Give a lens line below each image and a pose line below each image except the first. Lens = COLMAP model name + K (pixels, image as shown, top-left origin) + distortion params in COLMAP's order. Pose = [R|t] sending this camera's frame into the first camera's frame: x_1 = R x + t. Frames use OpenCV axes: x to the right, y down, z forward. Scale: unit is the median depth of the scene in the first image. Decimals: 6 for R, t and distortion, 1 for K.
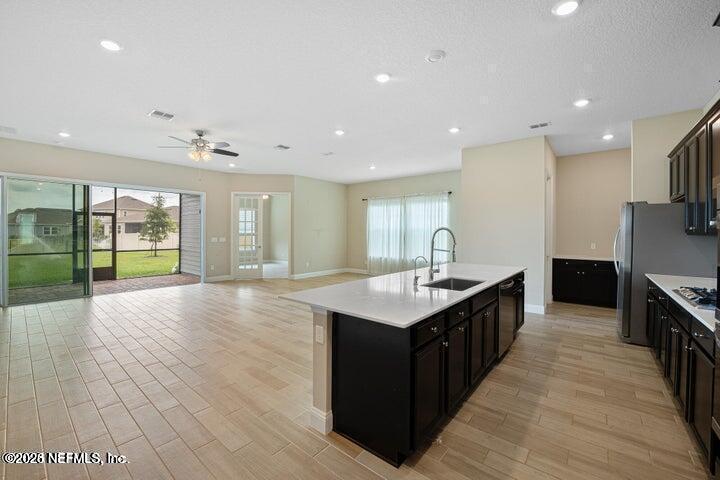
lens RADIAL K [[294.3, 0, 359.7], [0, 294.3, 234.1], [0, 0, 1]] dist [-0.013958, -0.000204]
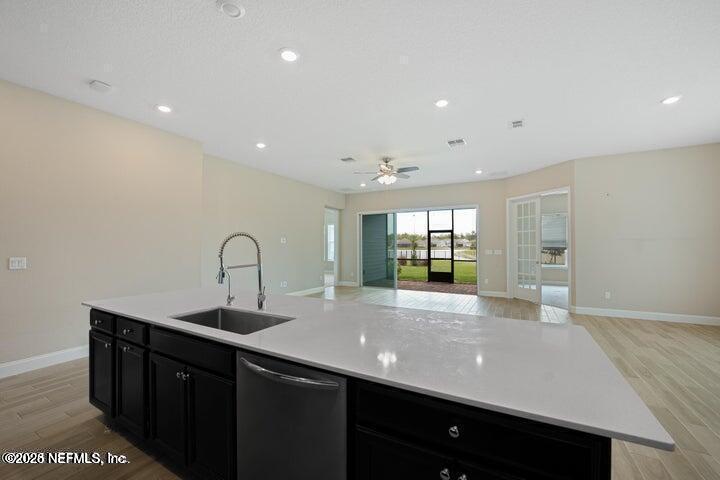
lens RADIAL K [[294.3, 0, 355.7], [0, 294.3, 242.9], [0, 0, 1]] dist [-0.013958, -0.000204]
pose [[0.179242, -0.012484, -0.983726, 0.360752], [-0.004425, 0.999899, -0.013495, 0.003724], [0.983795, 0.006772, 0.179168, 0.400680]]
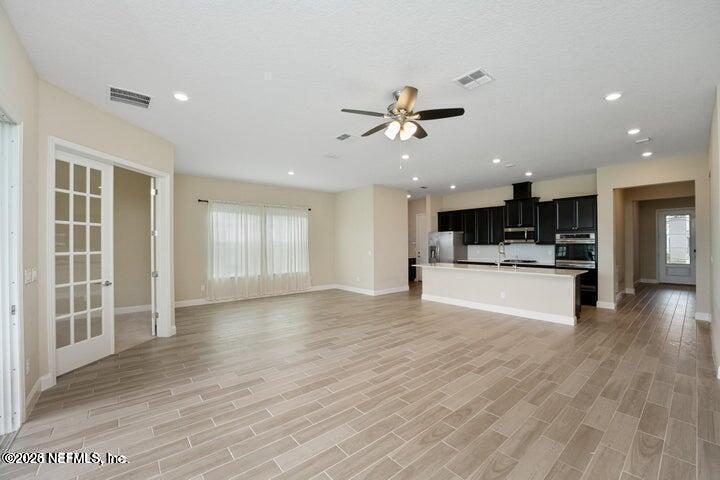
lens RADIAL K [[294.3, 0, 353.5], [0, 294.3, 242.0], [0, 0, 1]] dist [-0.013958, -0.000204]
pose [[0.175547, 0.001334, 0.984470, -0.731238], [0.011325, 0.999930, -0.003375, -0.012322], [-0.984406, 0.011742, 0.175519, 0.603593]]
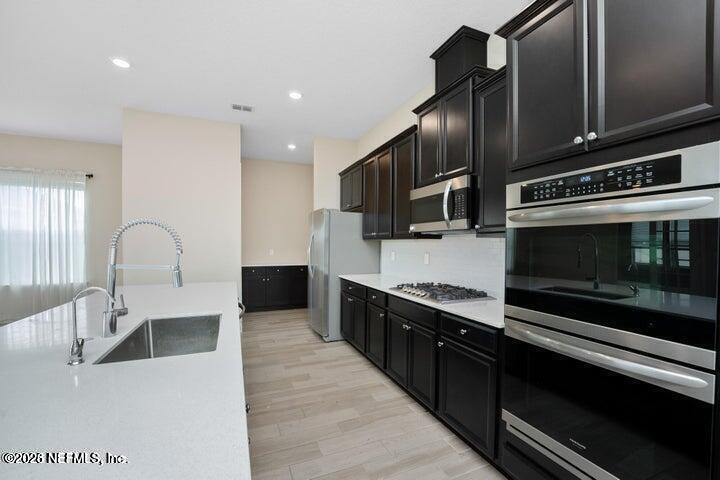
lens RADIAL K [[294.3, 0, 345.7], [0, 294.3, 247.7], [0, 0, 1]] dist [-0.013958, -0.000204]
pose [[0.469000, -0.016986, 0.883035, 0.006453], [0.005448, 0.999852, 0.016339, 0.005516], [-0.883181, -0.002852, 0.469023, 0.167604]]
